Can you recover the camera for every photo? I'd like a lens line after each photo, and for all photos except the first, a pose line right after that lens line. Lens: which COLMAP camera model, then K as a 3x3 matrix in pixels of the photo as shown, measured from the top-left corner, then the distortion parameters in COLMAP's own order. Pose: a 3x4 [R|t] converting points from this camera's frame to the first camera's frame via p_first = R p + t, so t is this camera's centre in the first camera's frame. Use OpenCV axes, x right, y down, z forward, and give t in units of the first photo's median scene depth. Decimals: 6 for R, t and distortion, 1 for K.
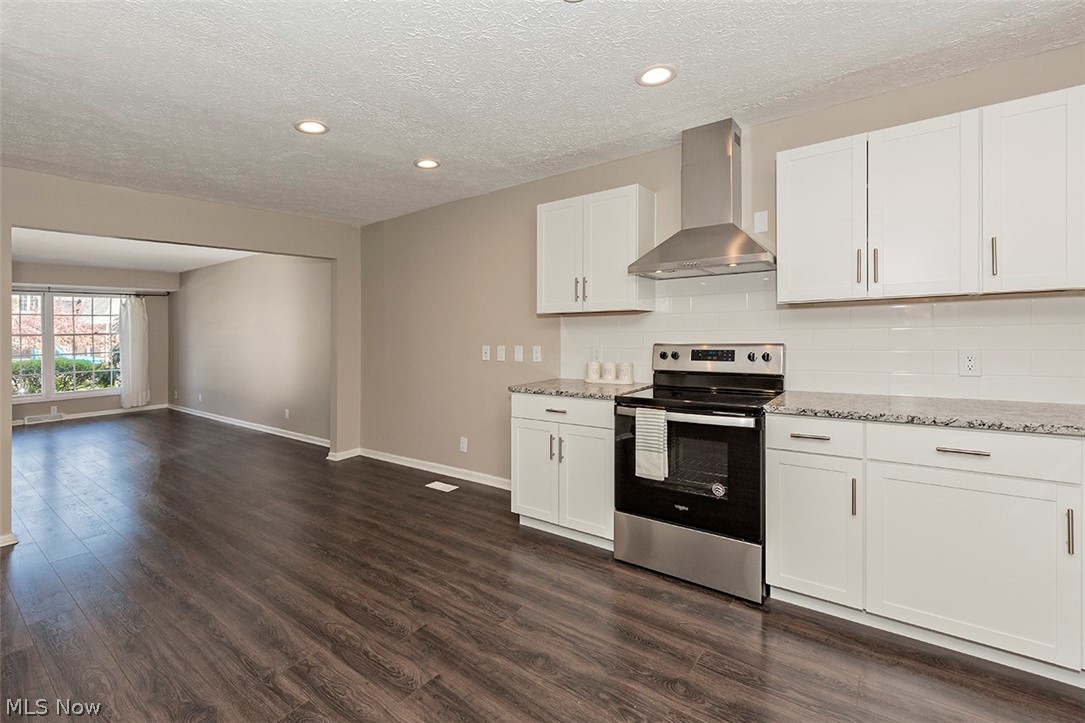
lens RADIAL K [[473.7, 0, 532.5], [0, 473.7, 319.9], [0, 0, 1]] dist [0.000907, -0.000416]
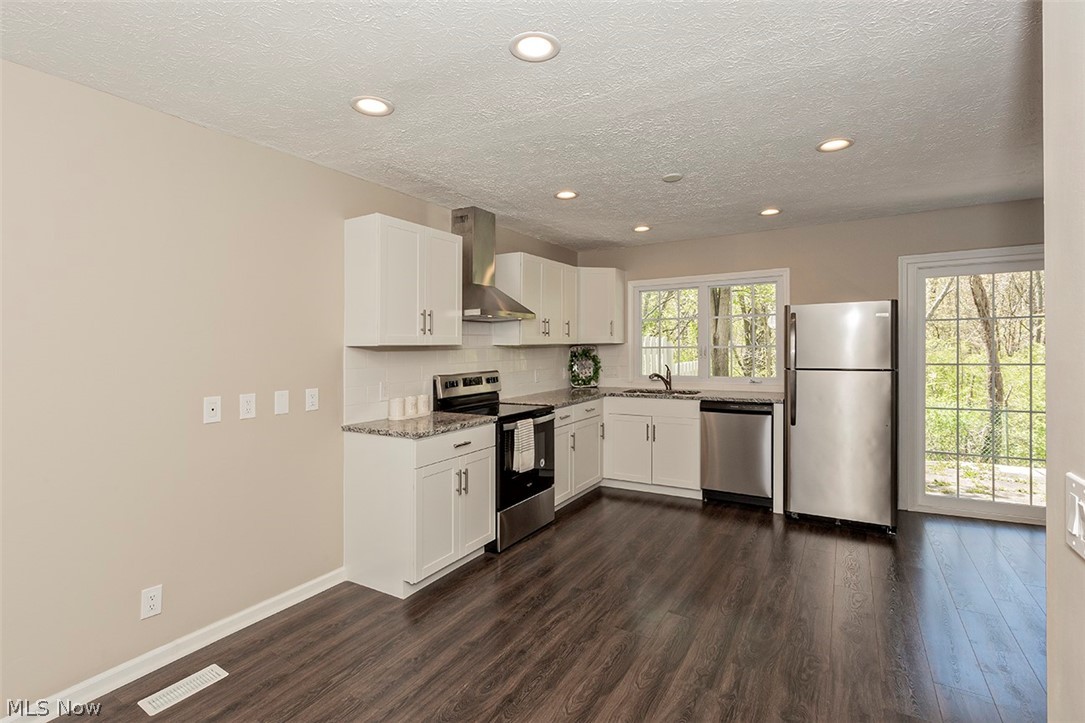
lens RADIAL K [[473.7, 0, 534.5], [0, 473.7, 349.6], [0, 0, 1]] dist [0.000907, -0.000416]
pose [[-0.053211, 0.020405, 0.998375, -1.004957], [0.000102, 0.999791, -0.020428, 0.013663], [-0.998583, -0.000985, -0.053202, 0.941320]]
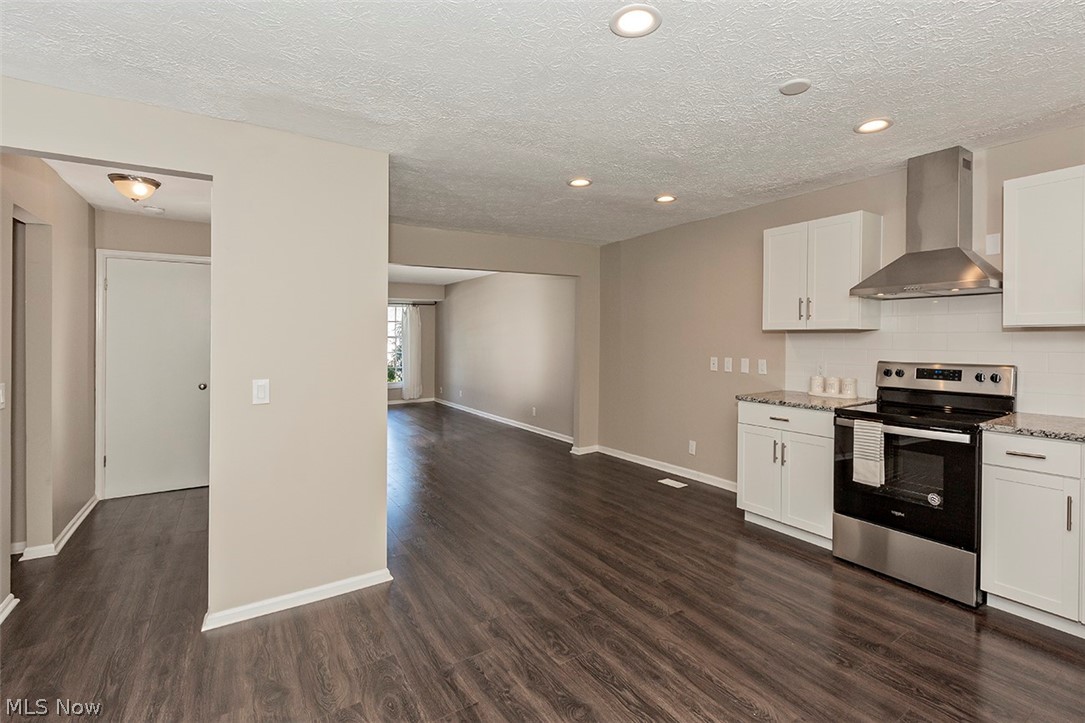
lens RADIAL K [[513.2, 0, 623.0], [0, 513.2, 322.5], [0, 0, 1]] dist [0.007235, -0.000456]
pose [[0.966222, 0.009765, -0.257525, 0.003695], [-0.010404, 0.999945, -0.001118, -0.031246], [0.257500, 0.003759, 0.966271, -0.275621]]
